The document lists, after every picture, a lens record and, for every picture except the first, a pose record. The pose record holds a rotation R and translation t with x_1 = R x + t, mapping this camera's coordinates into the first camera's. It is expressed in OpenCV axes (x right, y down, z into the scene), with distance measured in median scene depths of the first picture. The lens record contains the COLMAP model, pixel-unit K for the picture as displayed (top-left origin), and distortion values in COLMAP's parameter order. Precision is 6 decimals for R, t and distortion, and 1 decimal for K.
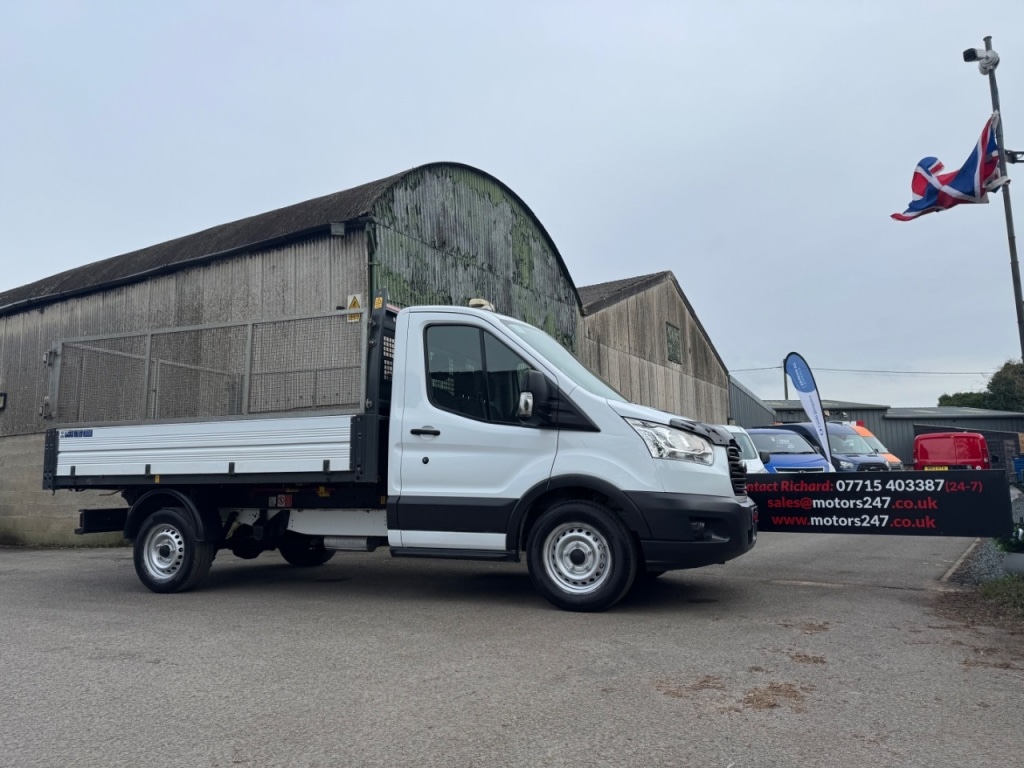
lens RADIAL K [[716.4, 0, 506.0], [0, 716.4, 380.2], [0, 0, 1]] dist [0.051807, -0.058844]
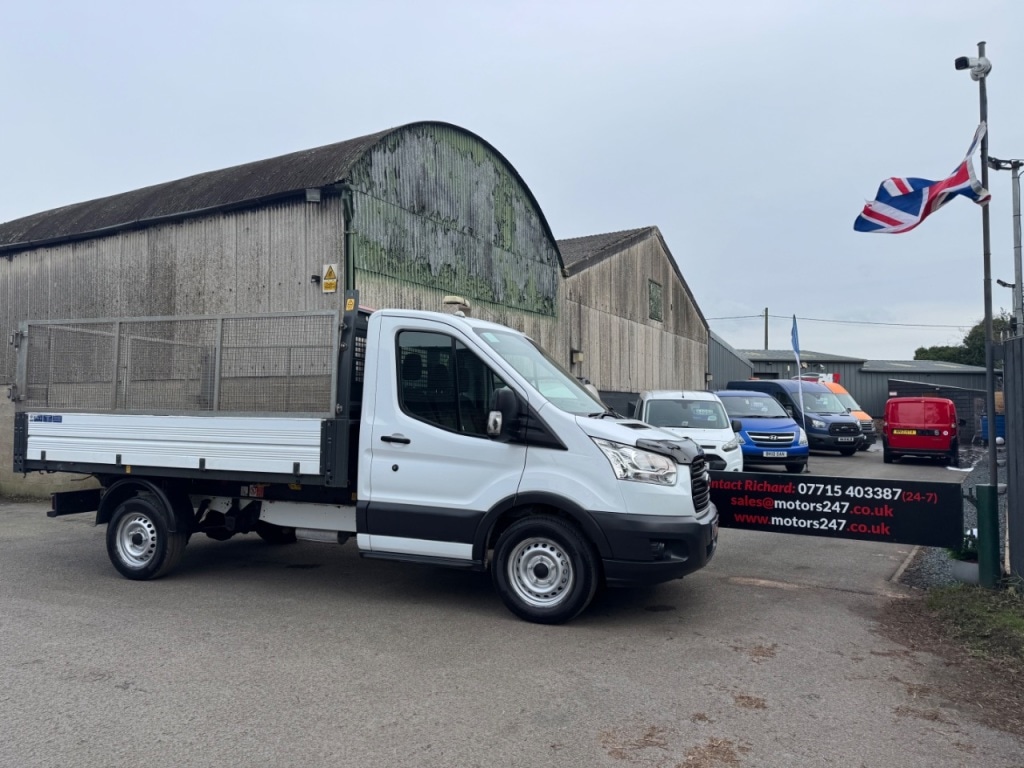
lens RADIAL K [[716.4, 0, 504.2], [0, 716.4, 382.6], [0, 0, 1]] dist [0.051807, -0.058844]
pose [[0.999421, 0.025514, 0.022496, 0.012584], [-0.027533, 0.995138, 0.094566, -0.088019], [-0.019974, -0.095130, 0.995264, 0.002217]]
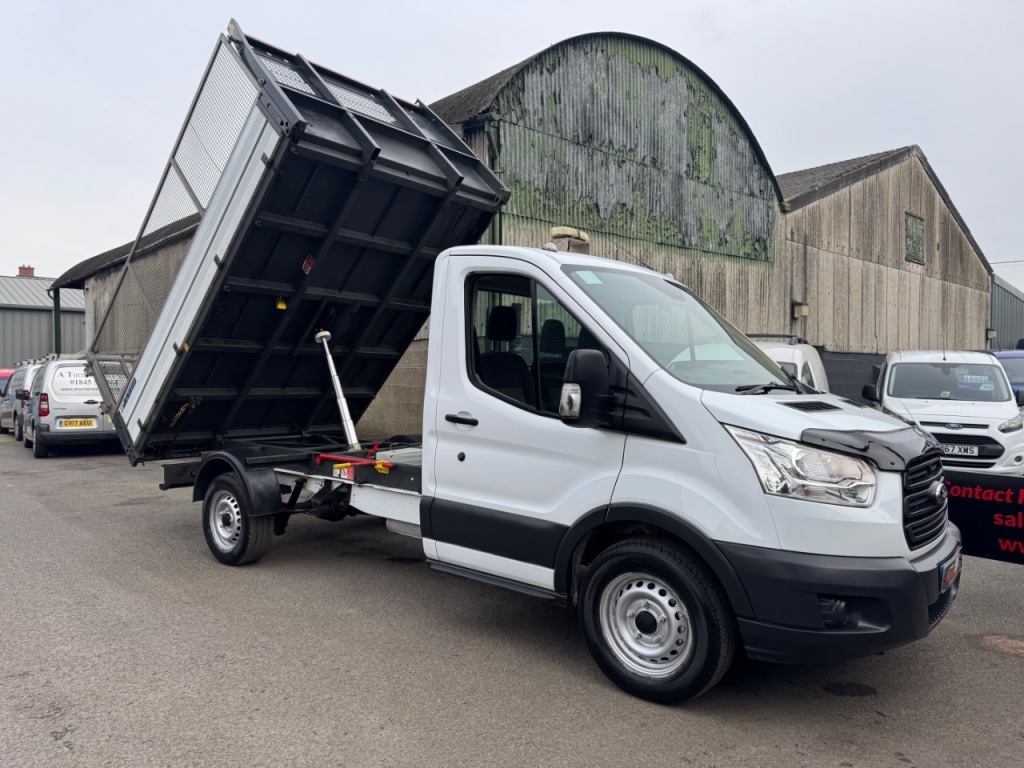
lens RADIAL K [[716.4, 0, 502.5], [0, 716.4, 386.5], [0, 0, 1]] dist [0.051807, -0.058844]
pose [[0.955335, 0.032273, -0.293757, 0.122473], [0.014124, 0.987897, 0.154464, -0.065018], [0.295187, -0.151714, 0.943317, 0.252470]]
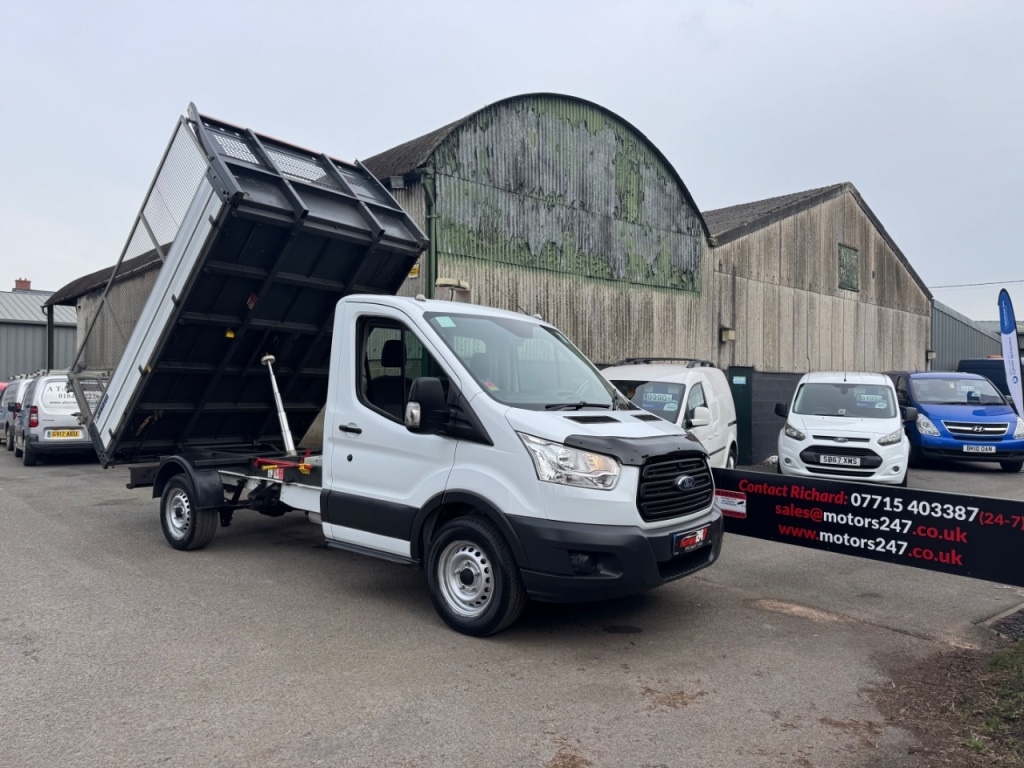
lens RADIAL K [[716.4, 0, 510.3], [0, 716.4, 380.8], [0, 0, 1]] dist [0.051807, -0.058844]
pose [[0.958783, 0.029688, -0.282585, 0.308846], [0.006502, 0.991974, 0.126275, -0.096389], [0.284065, -0.122908, 0.950895, 0.110499]]
